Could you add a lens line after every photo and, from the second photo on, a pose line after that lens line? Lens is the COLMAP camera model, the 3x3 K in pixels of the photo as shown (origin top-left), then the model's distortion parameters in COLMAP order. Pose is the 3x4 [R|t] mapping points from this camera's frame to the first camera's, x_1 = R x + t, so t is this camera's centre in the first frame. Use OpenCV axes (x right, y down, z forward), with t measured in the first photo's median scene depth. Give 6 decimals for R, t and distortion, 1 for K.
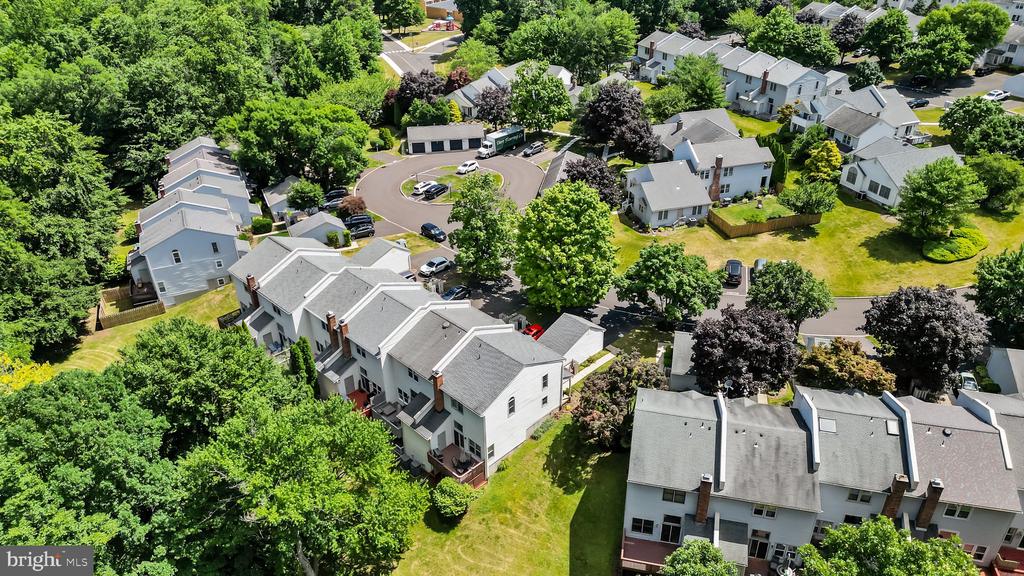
lens RADIAL K [[717.0, 0, 512.7], [0, 717.0, 282.3], [0, 0, 1]] dist [0.102801, -0.108143]
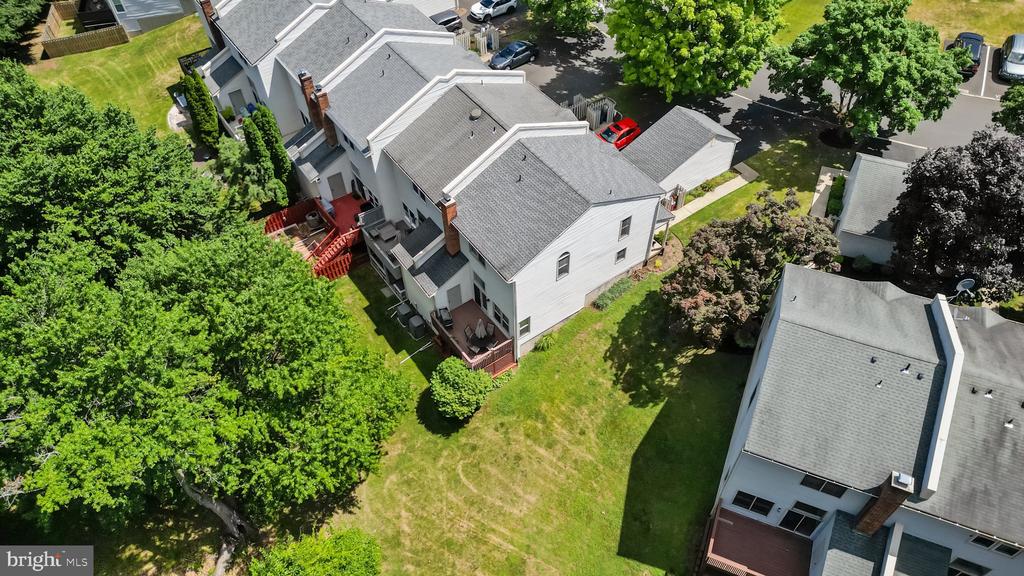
lens RADIAL K [[717.0, 0, 512.7], [0, 717.0, 282.3], [0, 0, 1]] dist [0.102801, -0.108143]
pose [[0.985845, 0.124611, -0.112166, 0.025023], [-0.079967, 0.937500, 0.338672, -0.016899], [0.147358, -0.324908, 0.934195, 0.401083]]
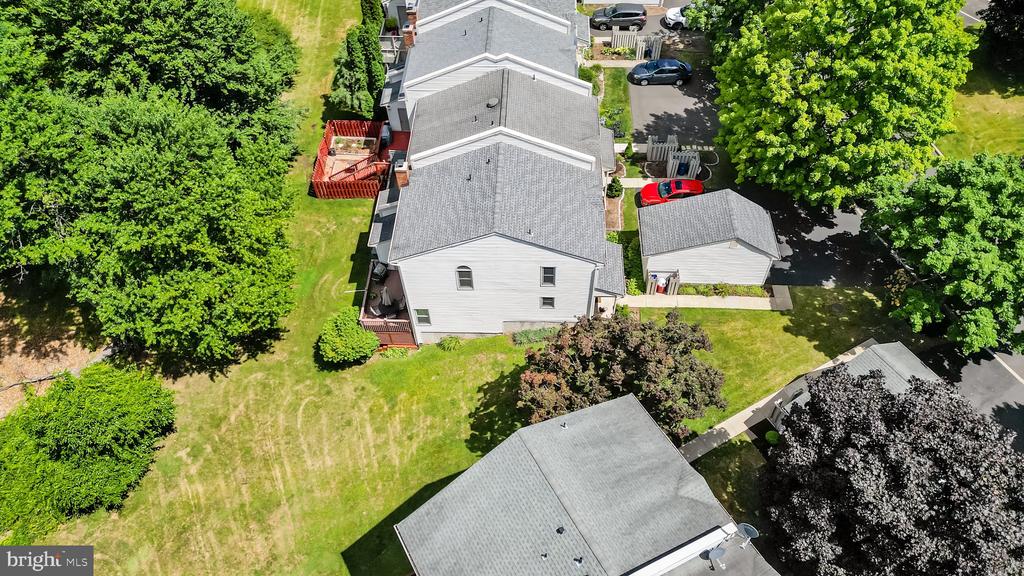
lens RADIAL K [[717.0, 0, 512.7], [0, 717.0, 282.3], [0, 0, 1]] dist [0.102801, -0.108143]
pose [[0.681064, 0.573634, -0.455078, 0.283954], [-0.359798, 0.803471, 0.474320, -0.113622], [0.637728, -0.159306, 0.753608, 0.558141]]
